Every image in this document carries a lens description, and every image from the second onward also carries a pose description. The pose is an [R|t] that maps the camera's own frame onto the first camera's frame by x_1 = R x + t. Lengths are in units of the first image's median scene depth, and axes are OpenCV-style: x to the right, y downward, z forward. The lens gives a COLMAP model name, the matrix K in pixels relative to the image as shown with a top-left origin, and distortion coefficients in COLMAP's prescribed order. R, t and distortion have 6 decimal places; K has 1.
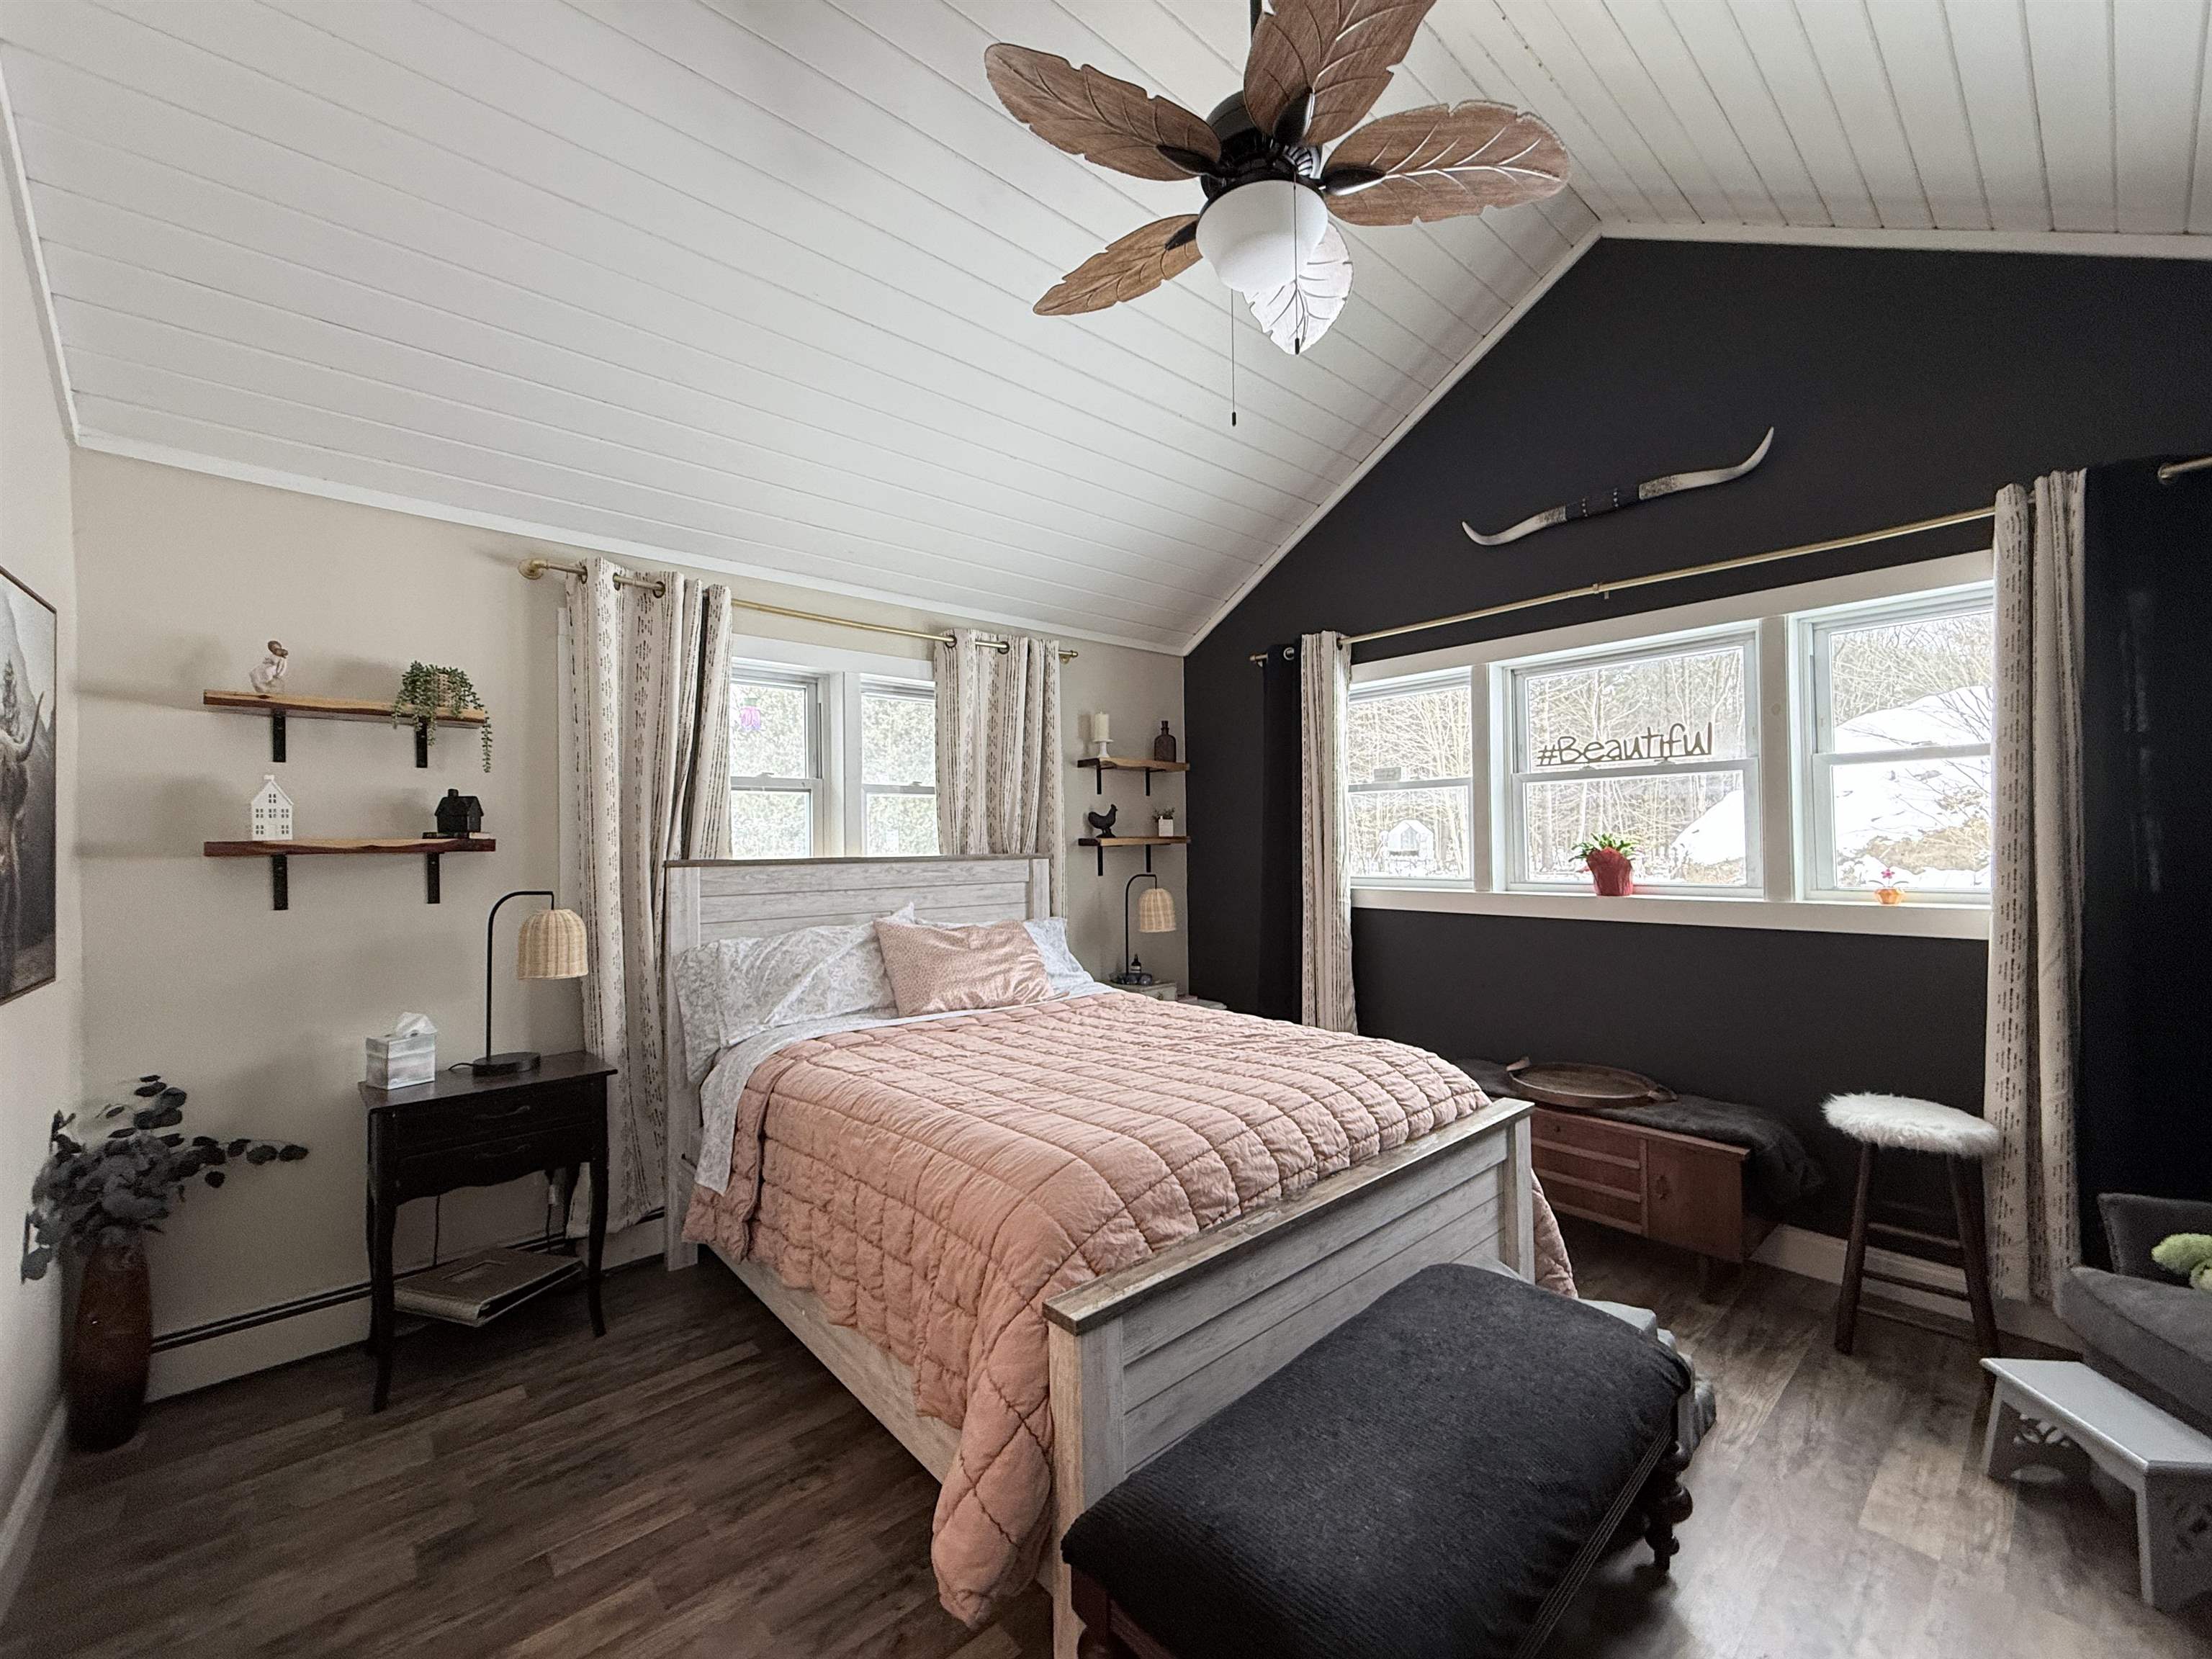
lens RADIAL K [[882.2, 0, 1104.9], [0, 882.2, 830.5], [0, 0, 1]] dist [-0.003287, 0.000322]
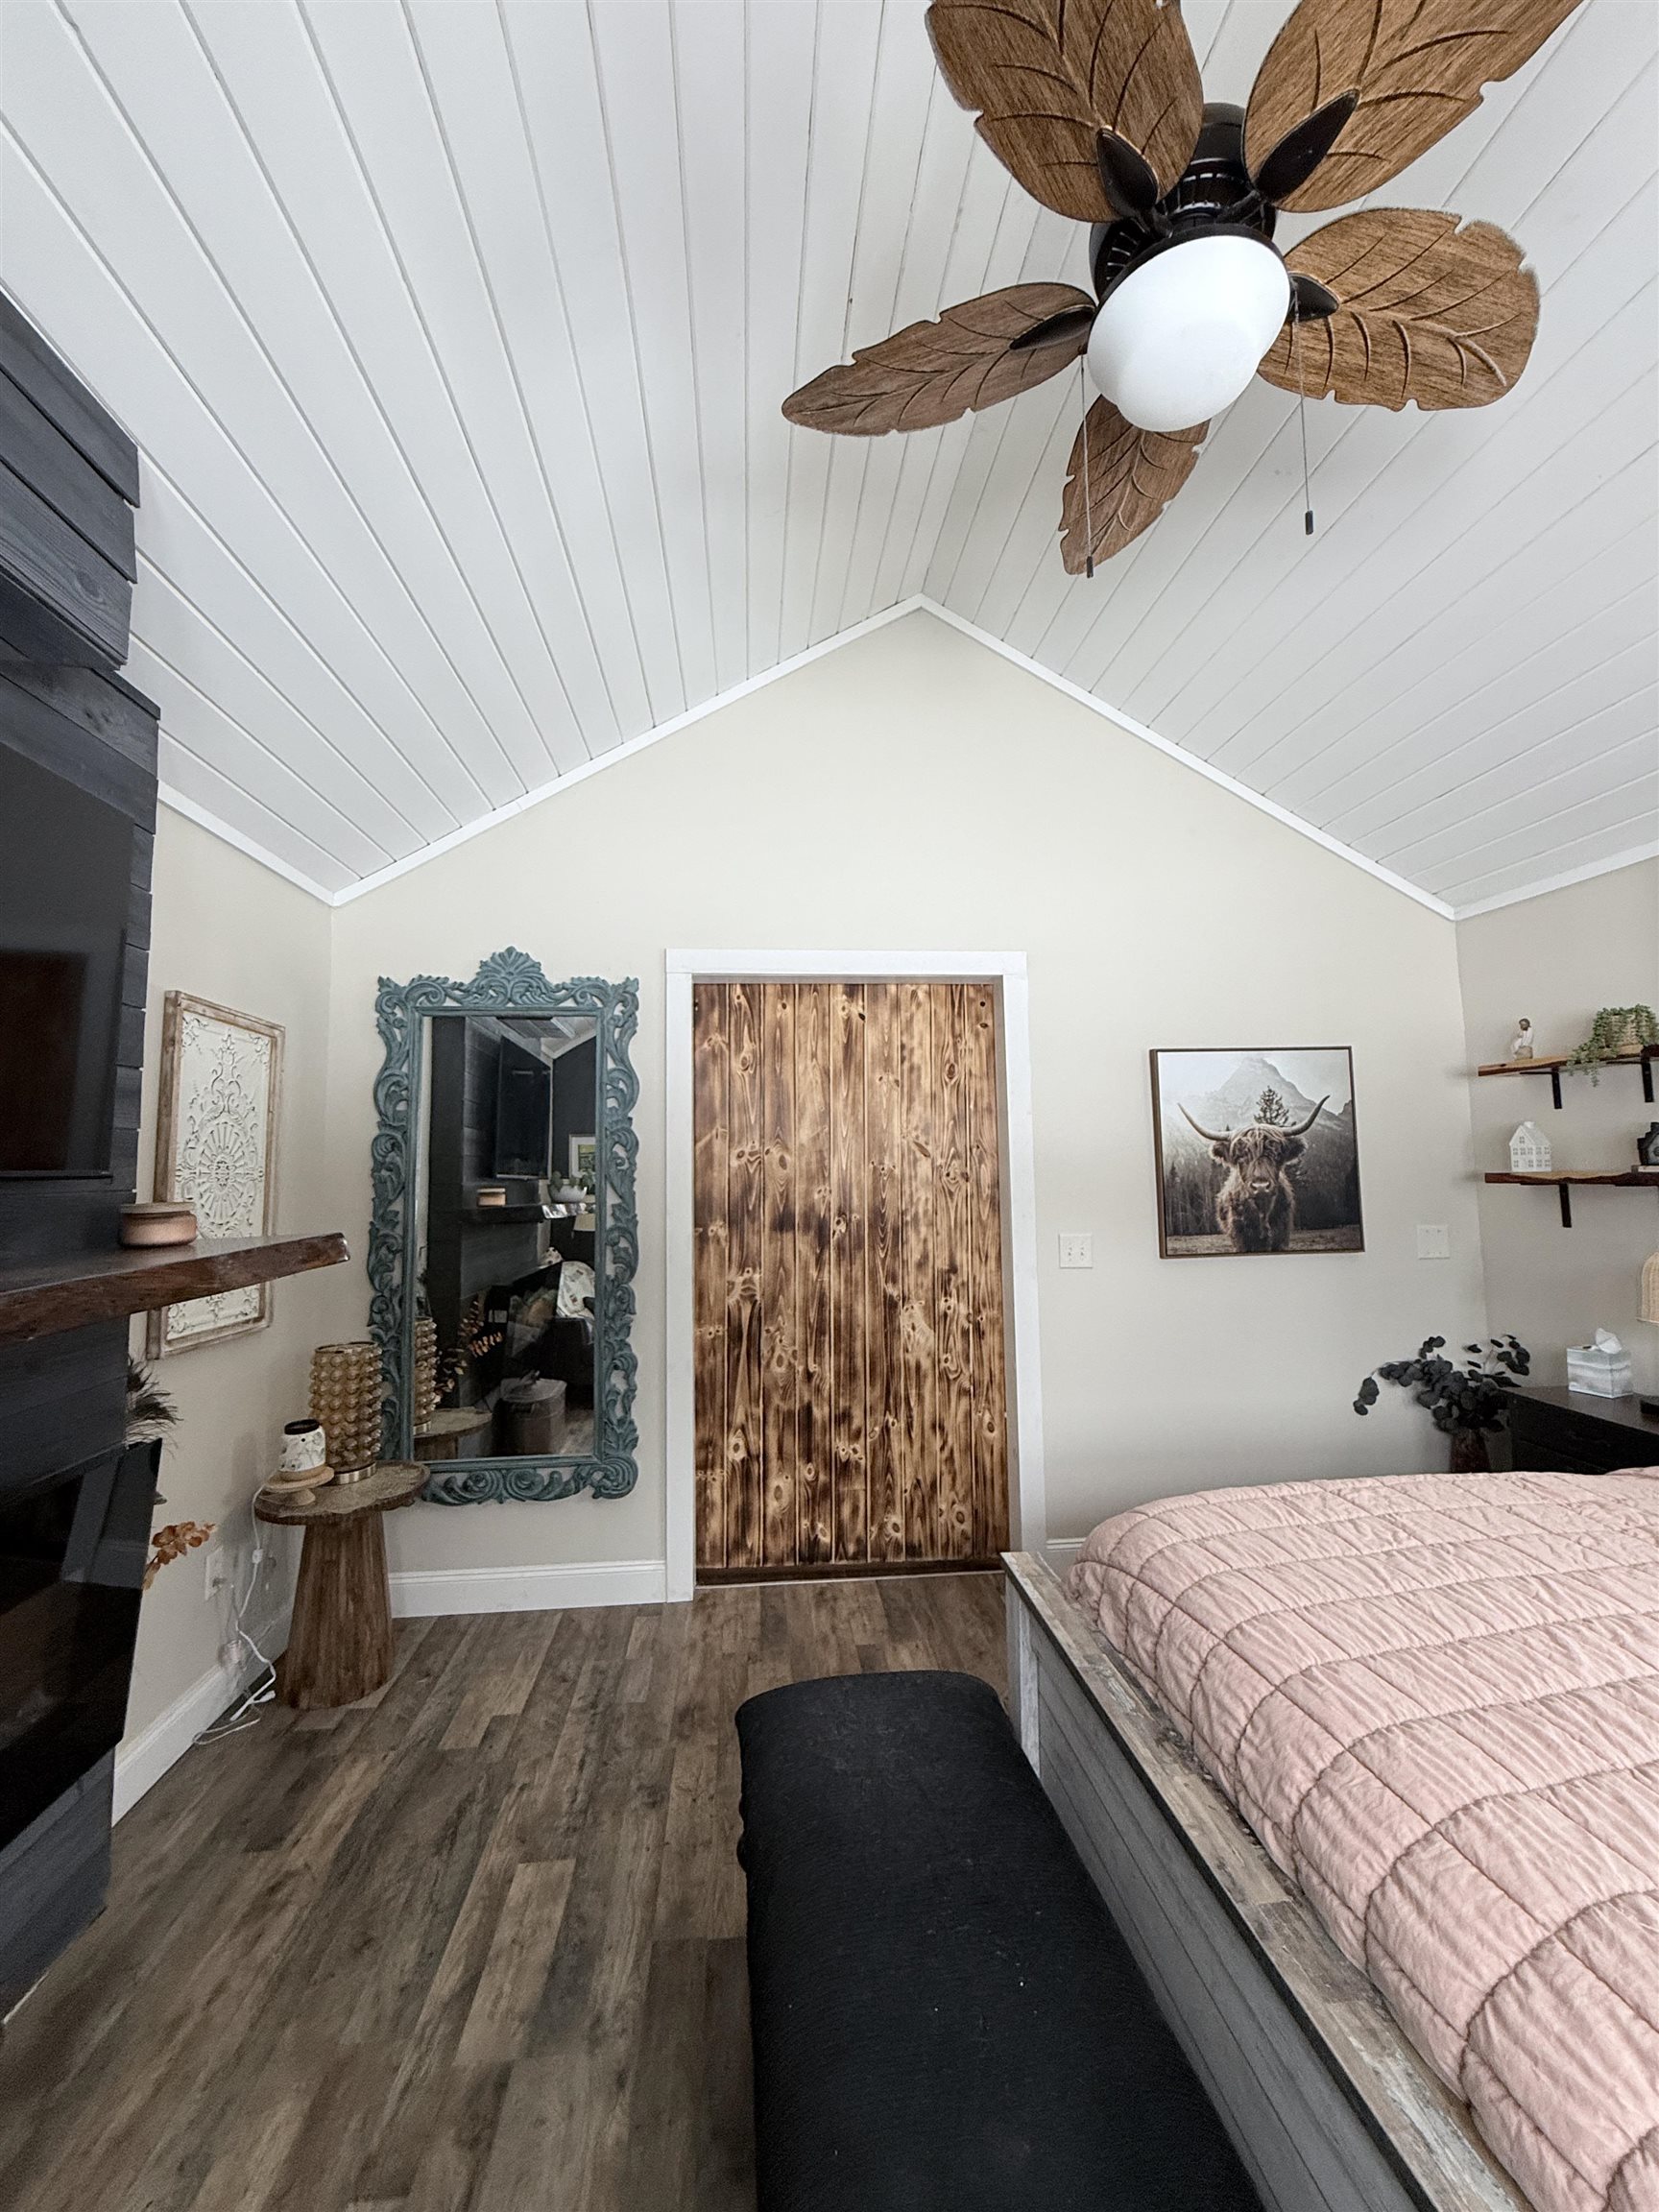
lens RADIAL K [[882.2, 0, 827.3], [0, 882.2, 1104.1], [0, 0, 1]] dist [-0.003287, 0.000322]
pose [[-0.591560, -0.039327, -0.805301, 0.505514], [0.032473, 0.996837, -0.072535, -0.019818], [0.805607, -0.069060, -0.588412, 0.657357]]
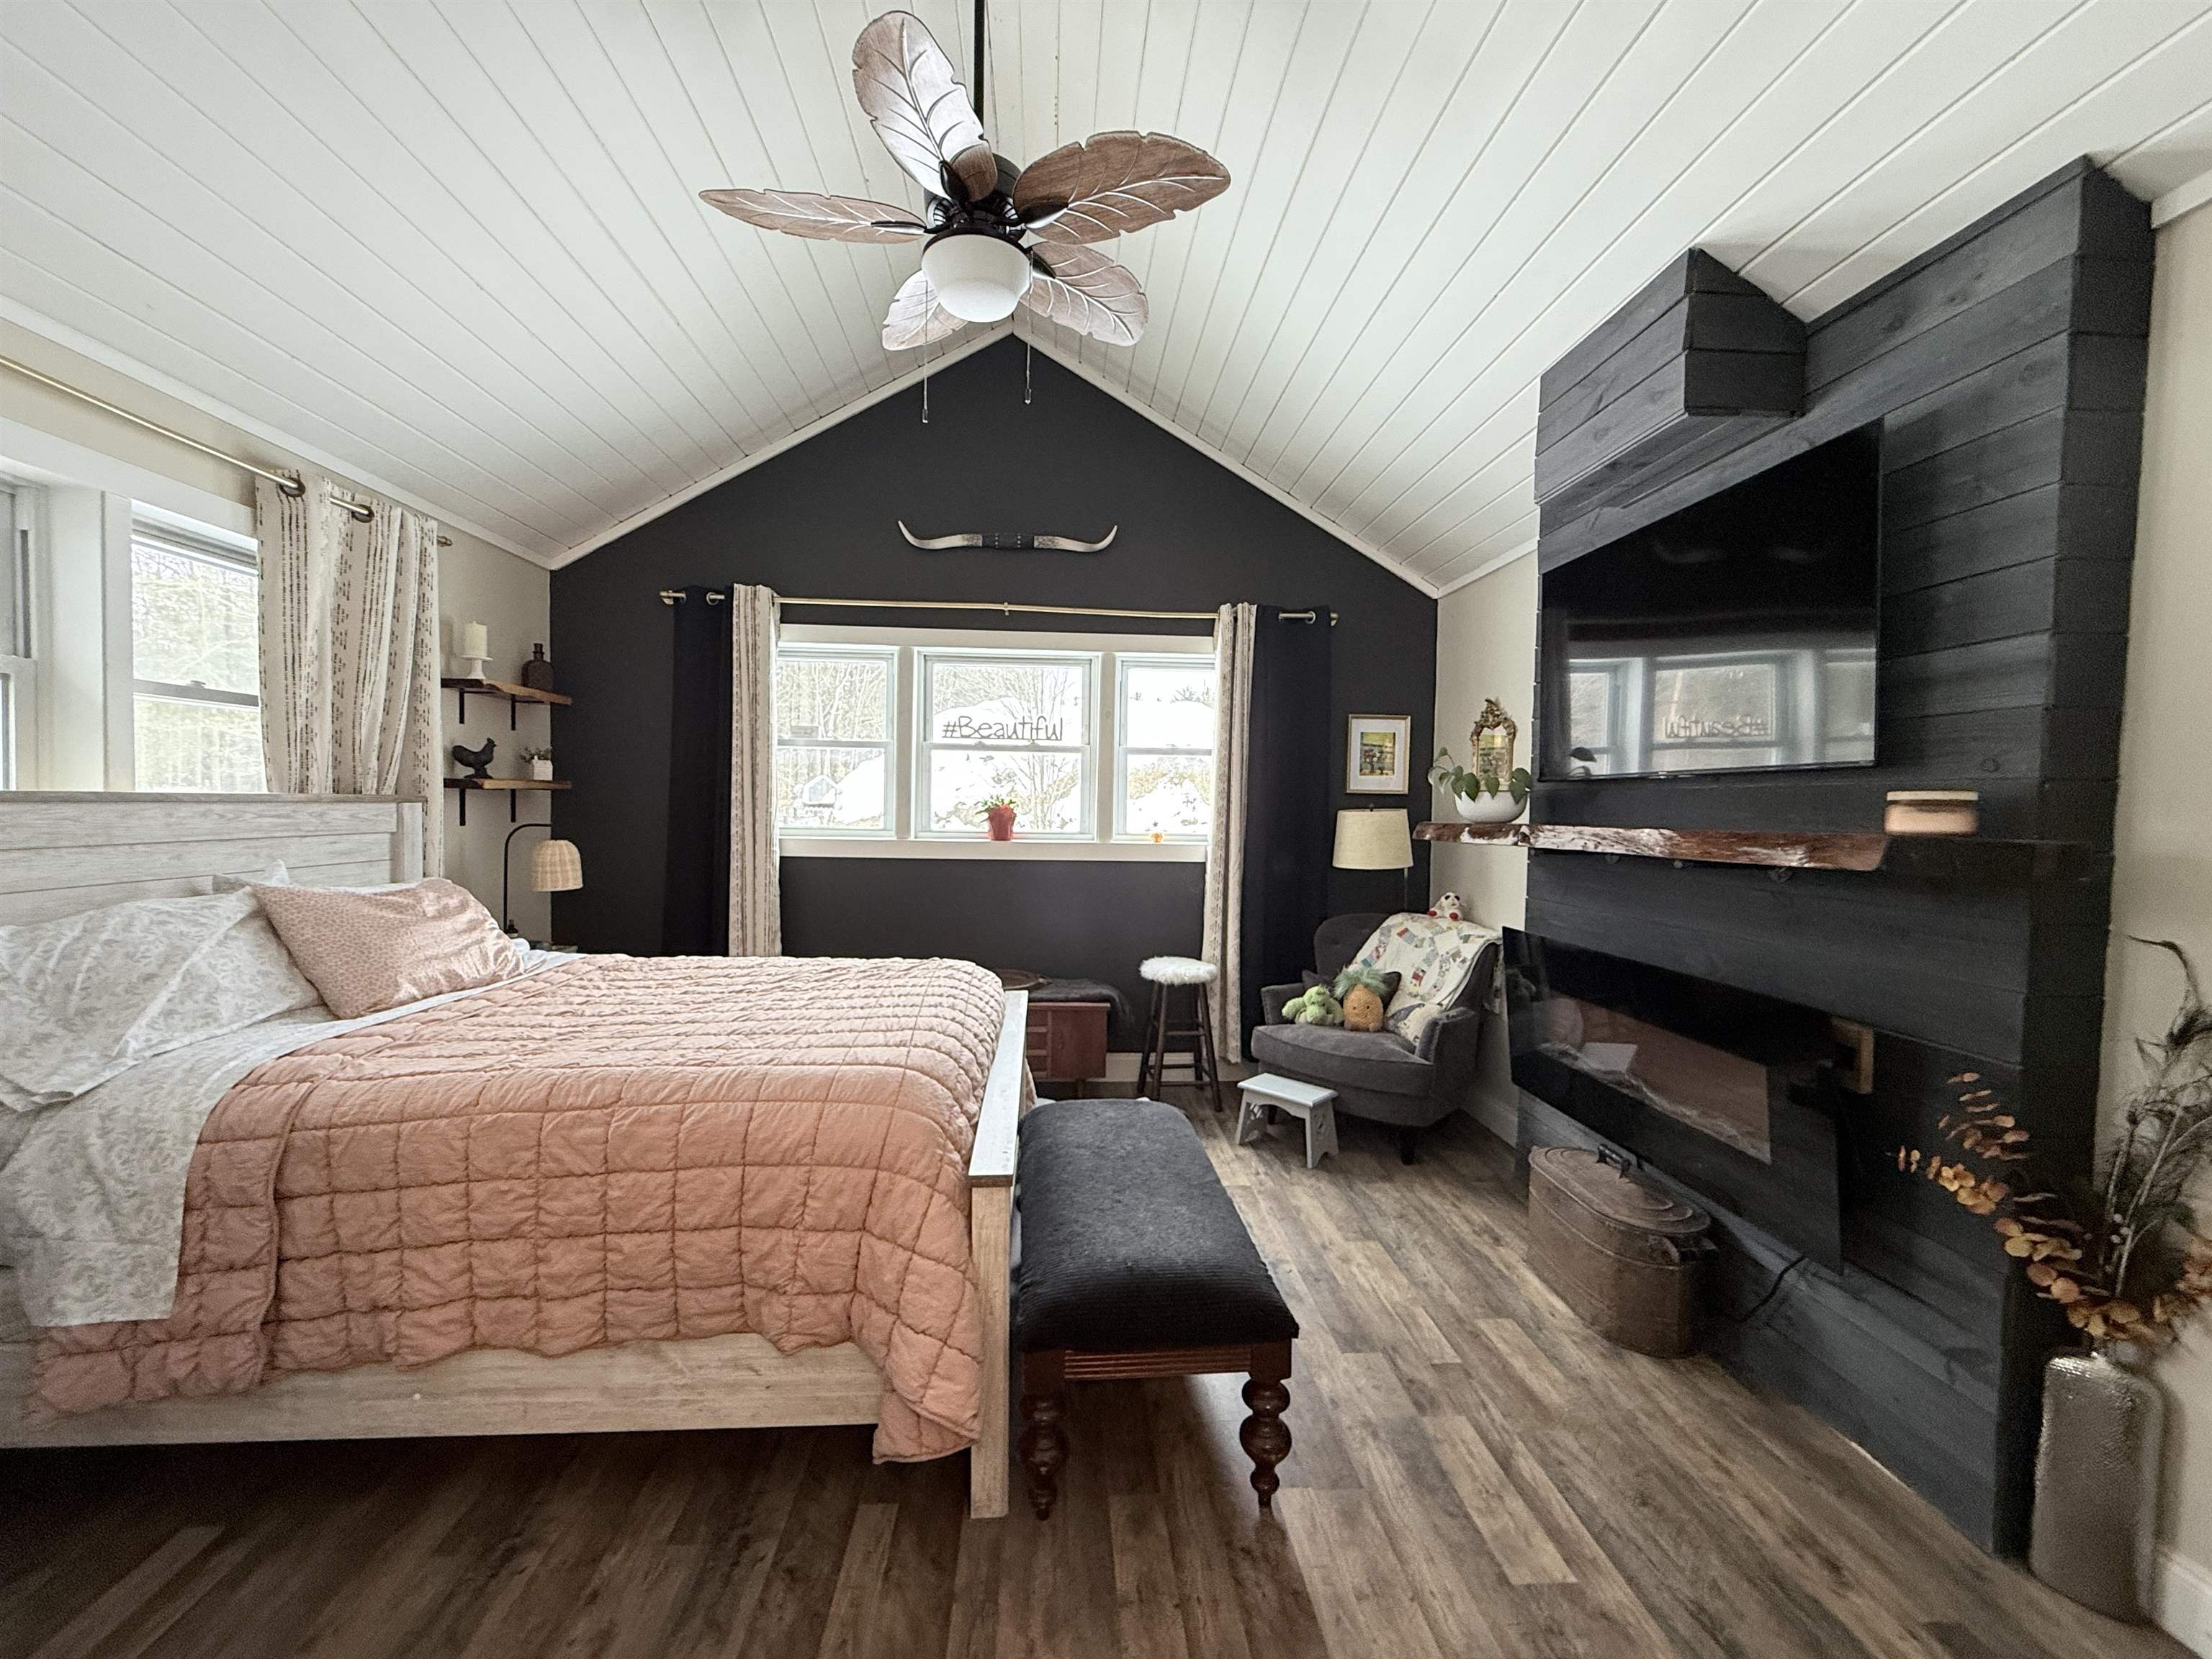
lens RADIAL K [[882.2, 0, 1102.3], [0, 882.2, 830.1], [0, 0, 1]] dist [-0.003287, 0.000322]
pose [[0.612656, -0.000466, 0.790349, -0.375349], [-0.037436, 0.998860, 0.029608, 0.012942], [-0.789462, -0.047727, 0.611941, 0.065977]]
